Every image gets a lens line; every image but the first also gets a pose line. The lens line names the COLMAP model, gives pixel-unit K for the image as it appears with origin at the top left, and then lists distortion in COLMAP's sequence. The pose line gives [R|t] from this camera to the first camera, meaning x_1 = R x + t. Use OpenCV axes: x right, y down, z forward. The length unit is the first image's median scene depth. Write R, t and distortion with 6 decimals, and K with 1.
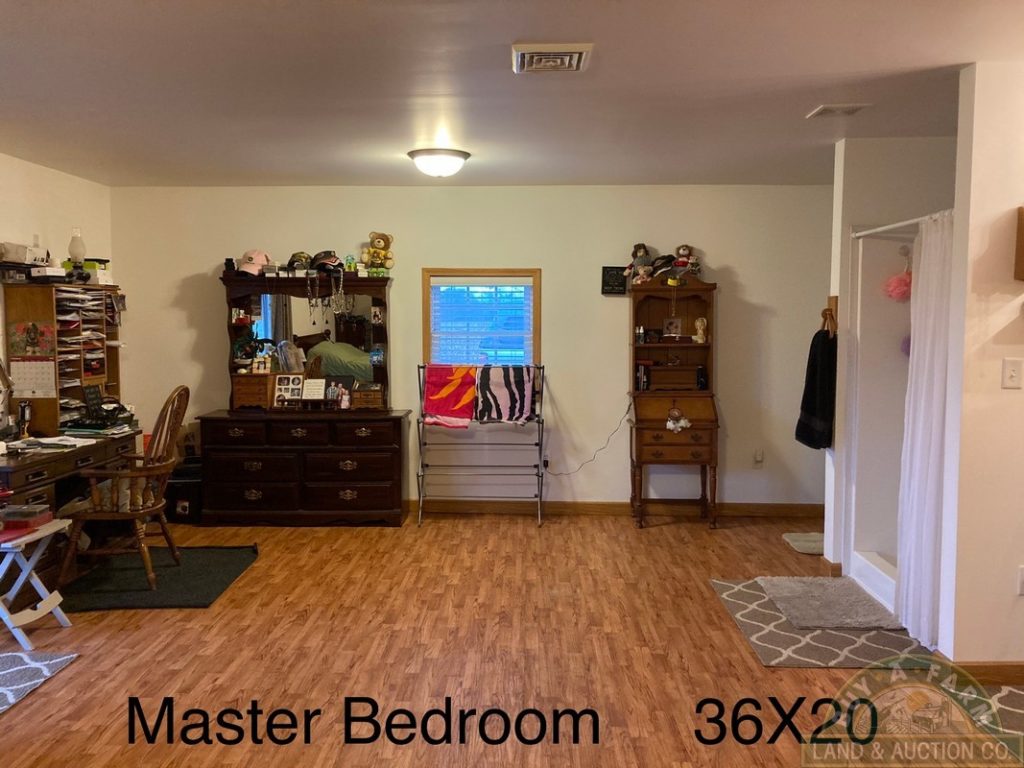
lens RADIAL K [[847.0, 0, 508.9], [0, 847.0, 360.4], [0, 0, 1]] dist [0.056165, -0.007287]
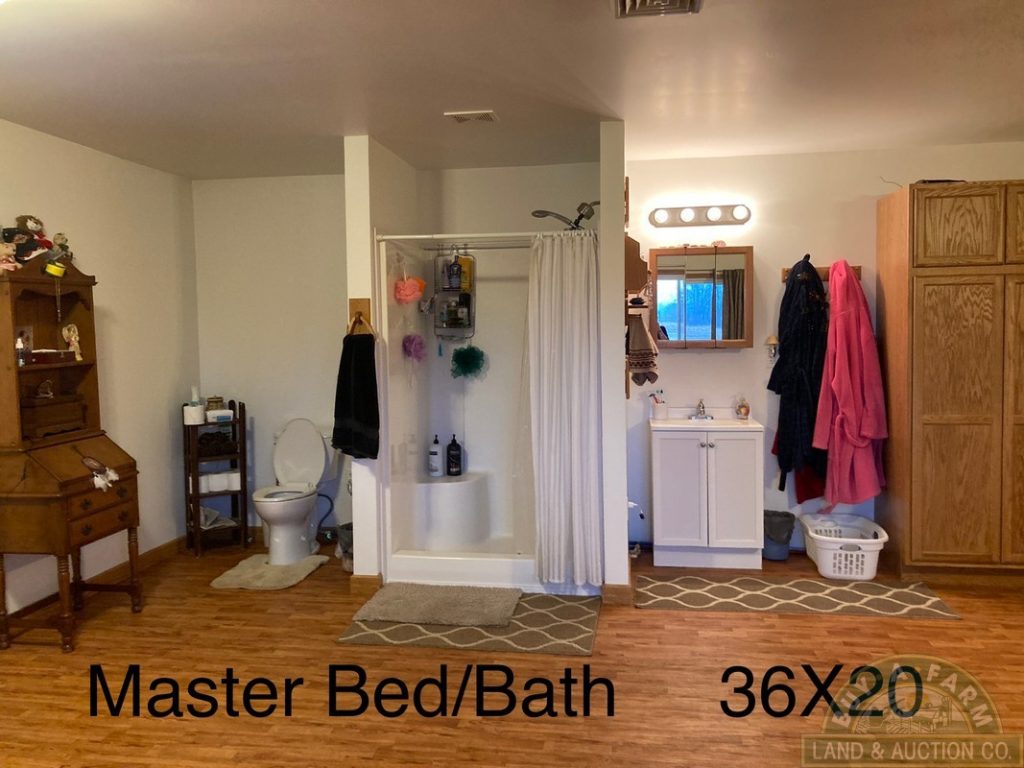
lens RADIAL K [[847.0, 0, 508.9], [0, 847.0, 360.4], [0, 0, 1]] dist [0.056165, -0.007287]
pose [[0.141482, -0.050517, 0.988651, -0.534756], [0.063388, 0.997110, 0.041878, -0.035139], [-0.987909, 0.056744, 0.144275, 0.697840]]
